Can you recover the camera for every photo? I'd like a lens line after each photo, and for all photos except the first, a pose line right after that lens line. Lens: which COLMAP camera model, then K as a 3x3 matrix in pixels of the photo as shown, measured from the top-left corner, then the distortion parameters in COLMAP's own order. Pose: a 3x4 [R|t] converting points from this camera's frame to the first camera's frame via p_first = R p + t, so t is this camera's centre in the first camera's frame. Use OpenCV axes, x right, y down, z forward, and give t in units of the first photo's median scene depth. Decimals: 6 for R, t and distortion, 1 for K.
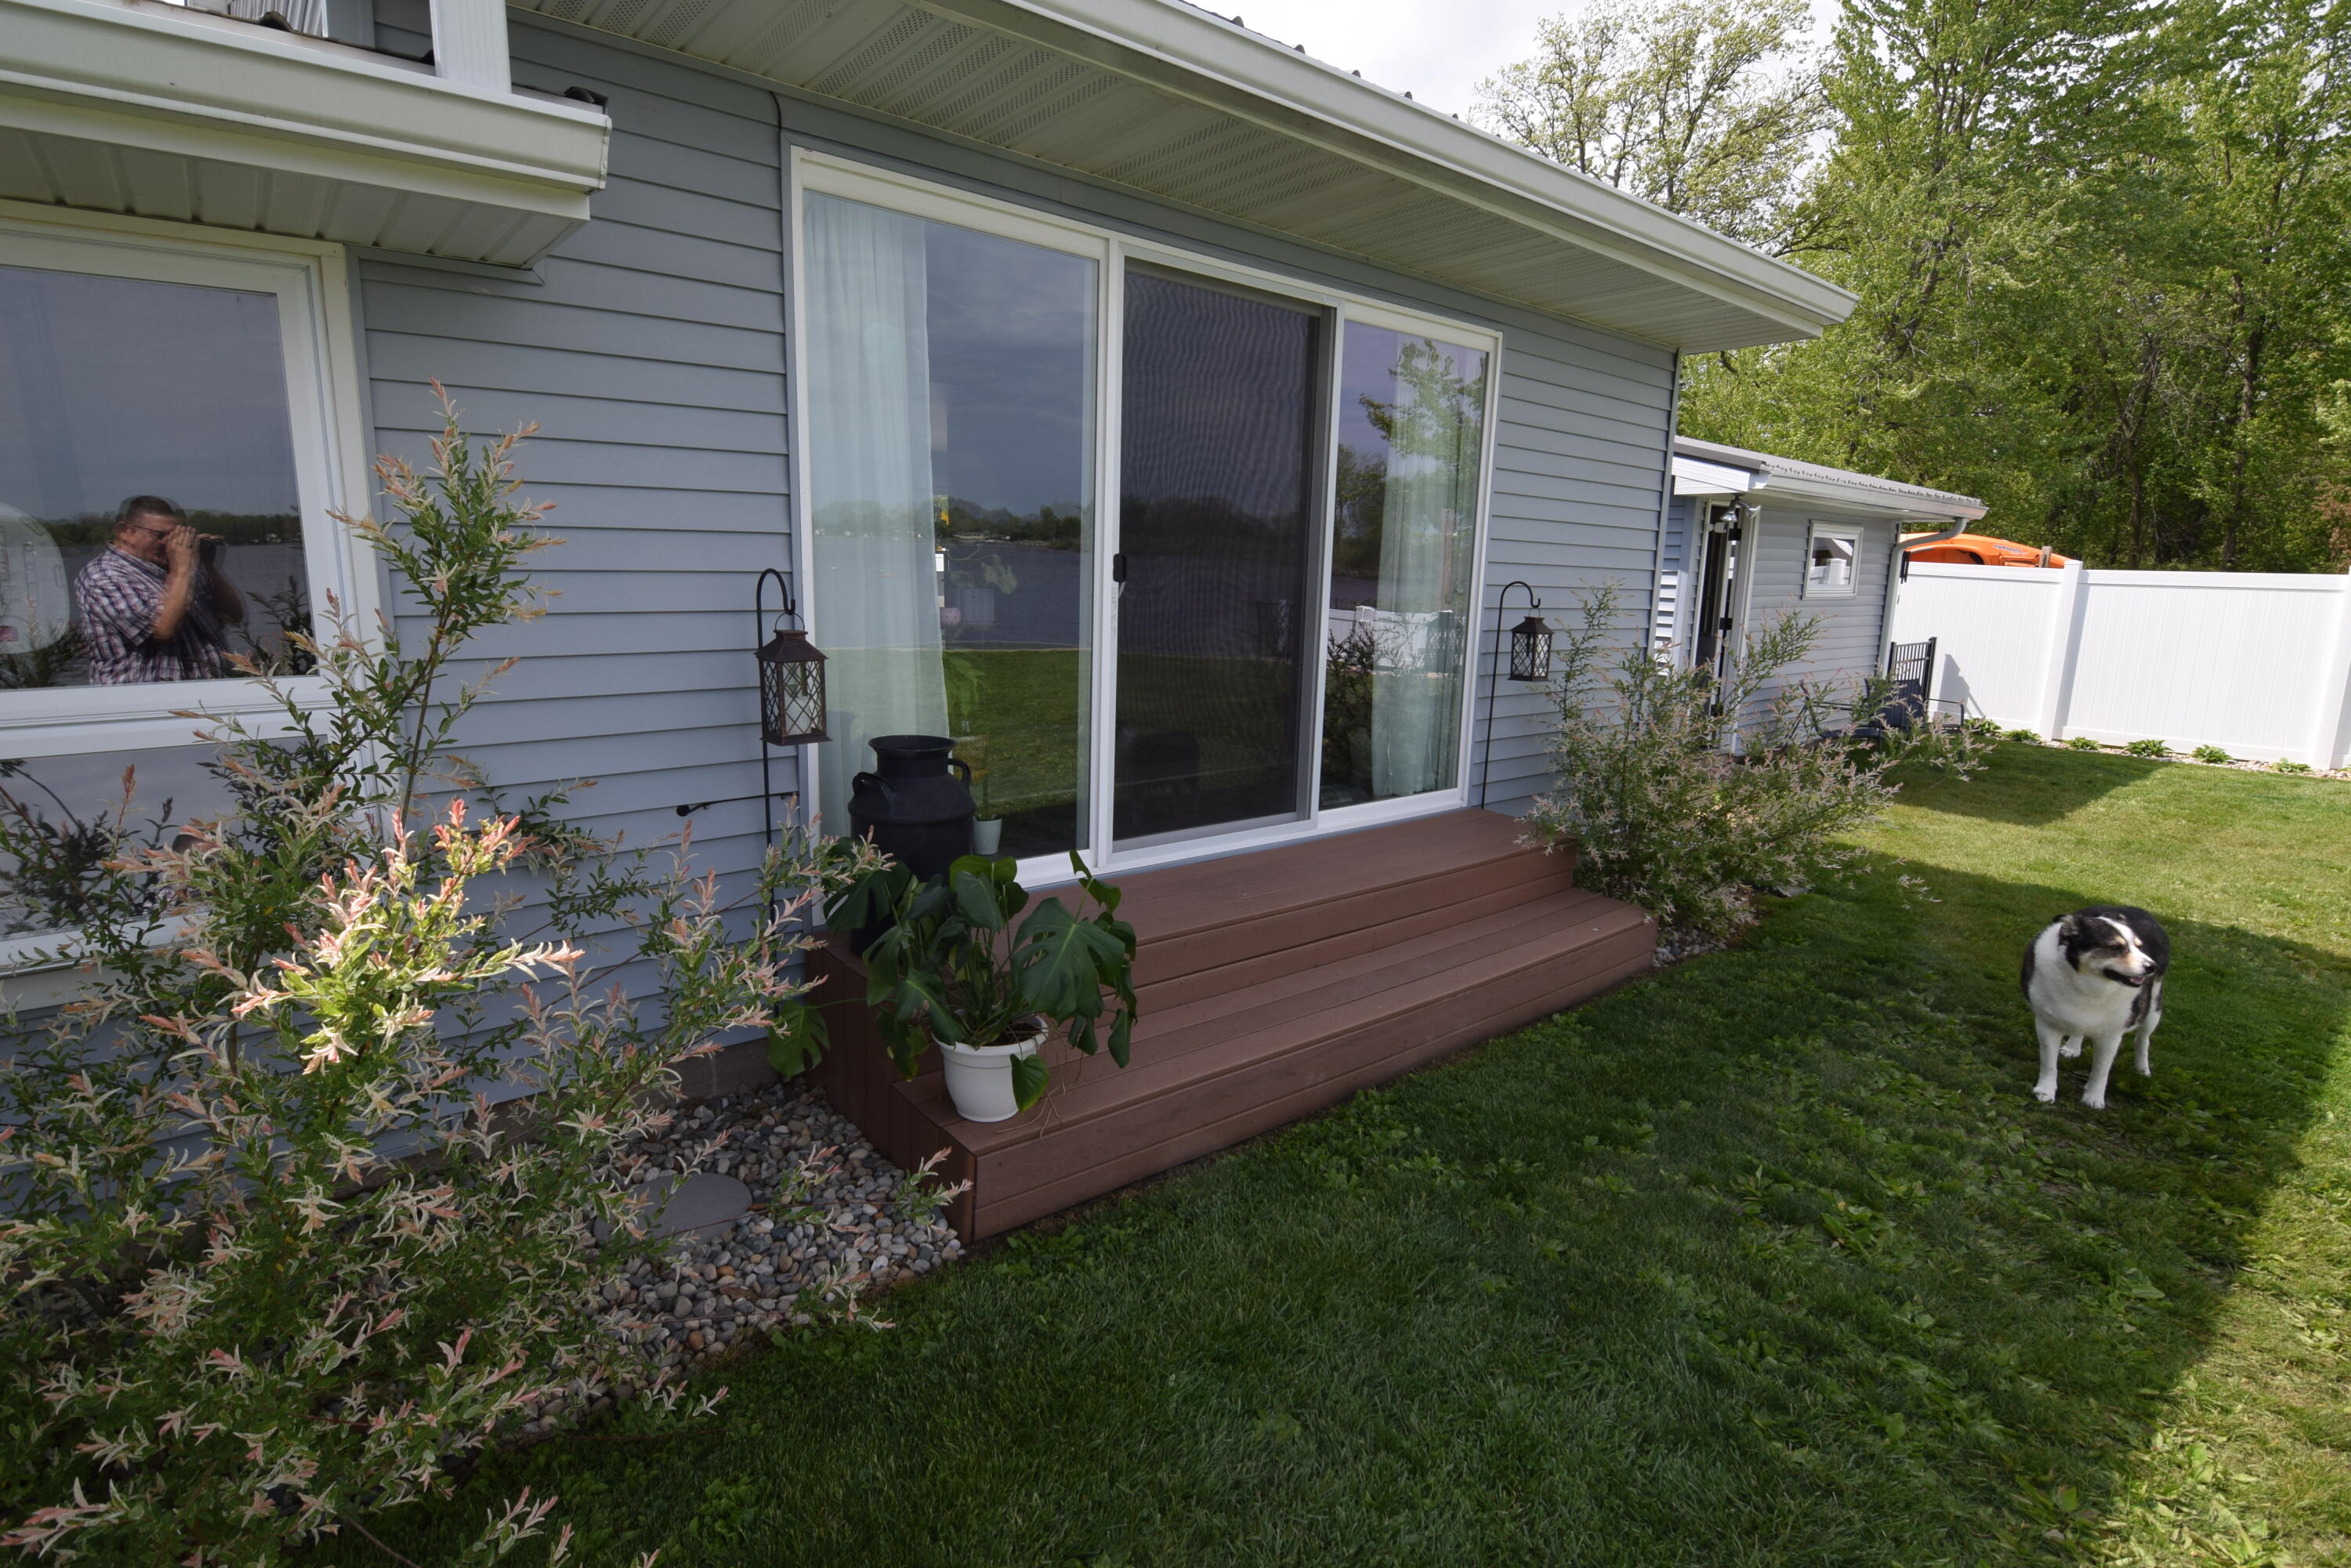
lens RADIAL K [[1129.7, 0, 1175.5], [0, 1129.7, 784.0], [0, 0, 1]] dist [-0.010703, -0.006384]
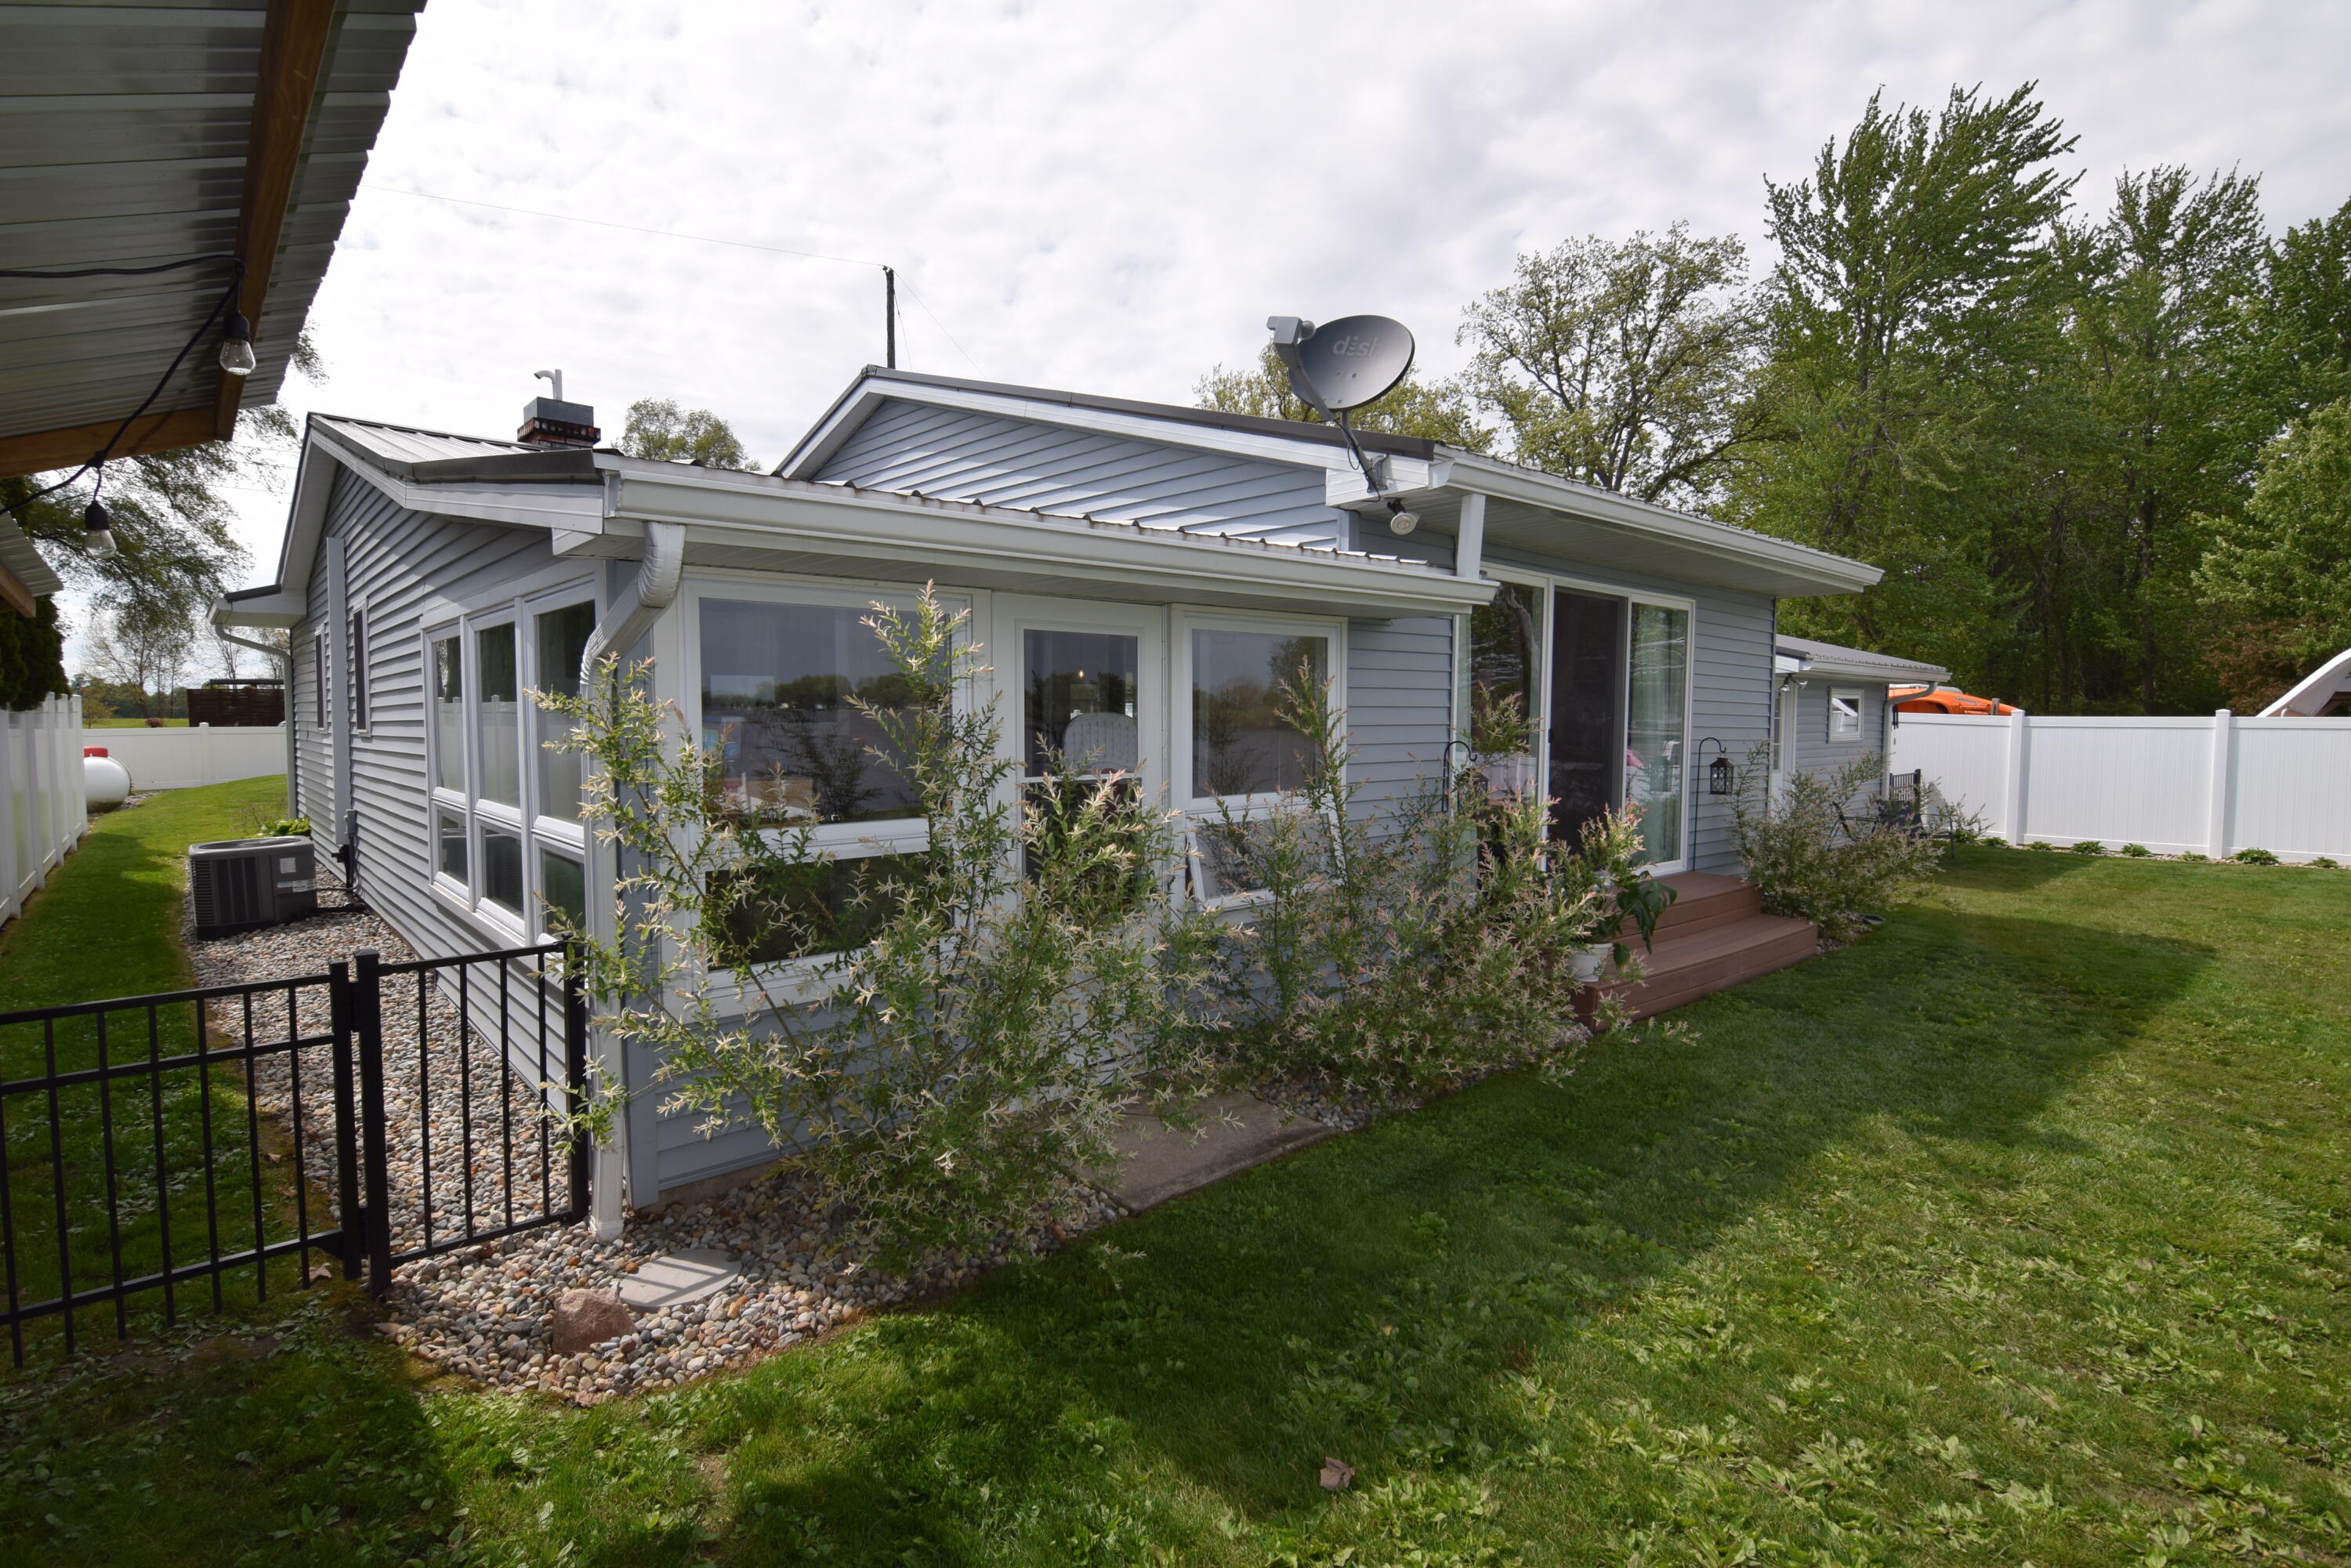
lens RADIAL K [[1129.7, 0, 1175.5], [0, 1129.7, 784.0], [0, 0, 1]] dist [-0.010703, -0.006384]
pose [[0.999484, -0.016292, 0.027671, -0.156725], [0.019764, 0.991288, -0.130221, 0.027541], [-0.025308, 0.130701, 0.991099, -0.188514]]
